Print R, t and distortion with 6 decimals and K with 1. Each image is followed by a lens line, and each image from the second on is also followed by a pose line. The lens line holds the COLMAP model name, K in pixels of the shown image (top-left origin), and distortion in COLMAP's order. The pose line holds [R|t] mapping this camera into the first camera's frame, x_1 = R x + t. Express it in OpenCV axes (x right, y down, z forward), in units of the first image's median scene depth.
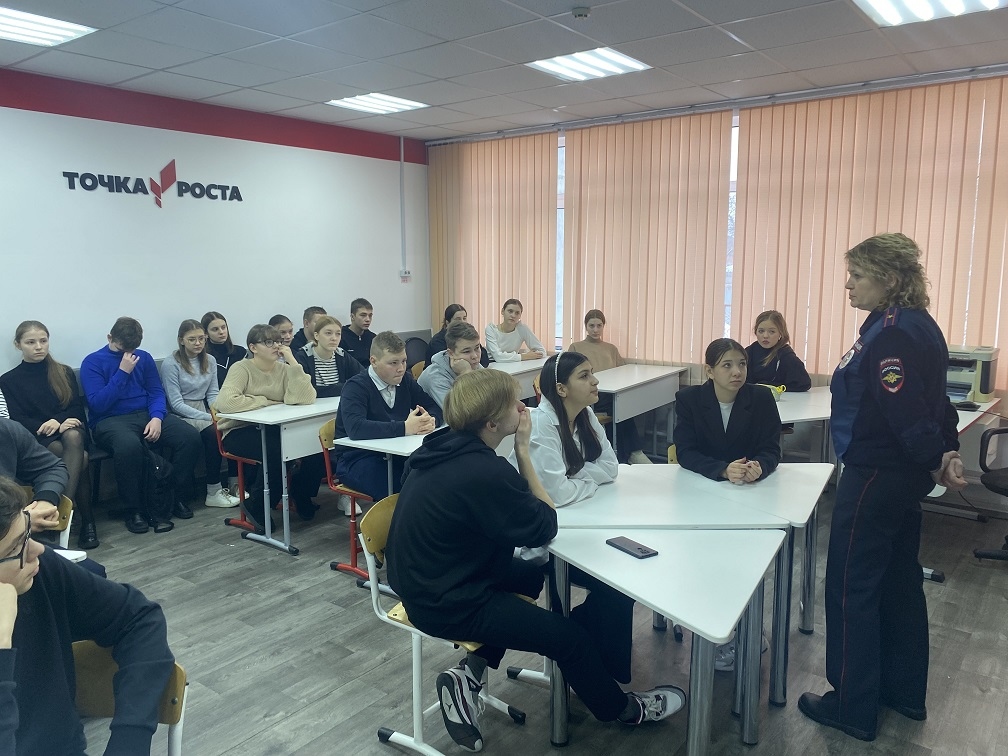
lens RADIAL K [[763.1, 0, 503.8], [0, 763.1, 376.3], [0, 0, 1]] dist [-0.002935, -0.002569]
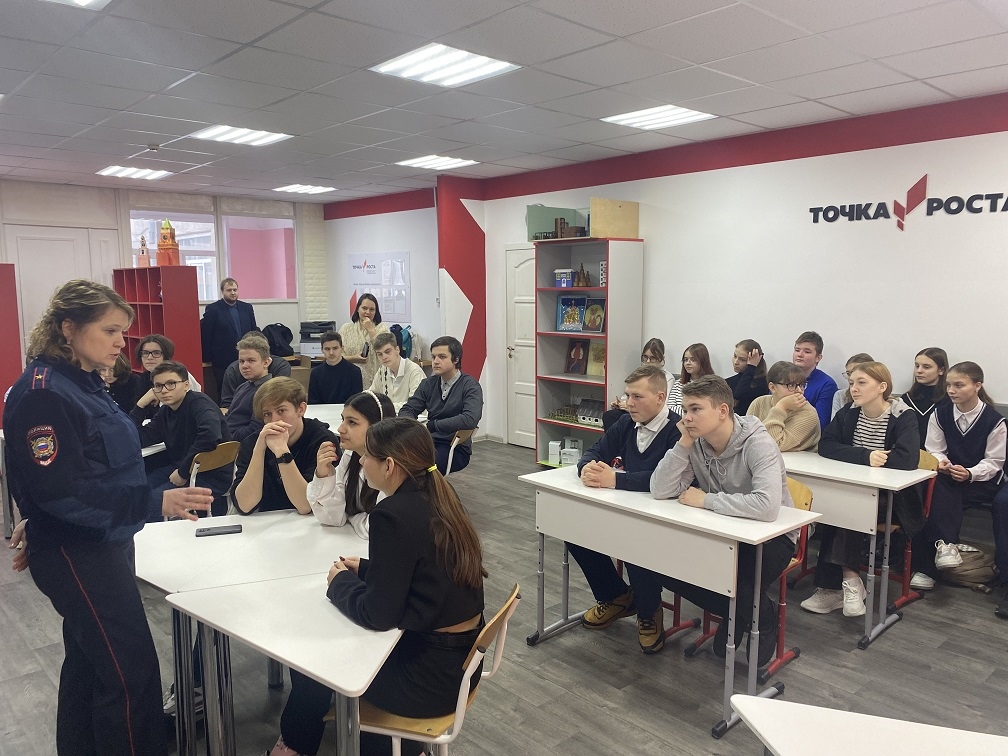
lens RADIAL K [[763.1, 0, 504.1], [0, 763.1, 380.5], [0, 0, 1]] dist [-0.002935, -0.002569]
pose [[-0.181313, 0.123510, -0.975639, 0.569347], [-0.143369, 0.978163, 0.150473, -0.114853], [0.972919, 0.167159, -0.159646, 0.716922]]
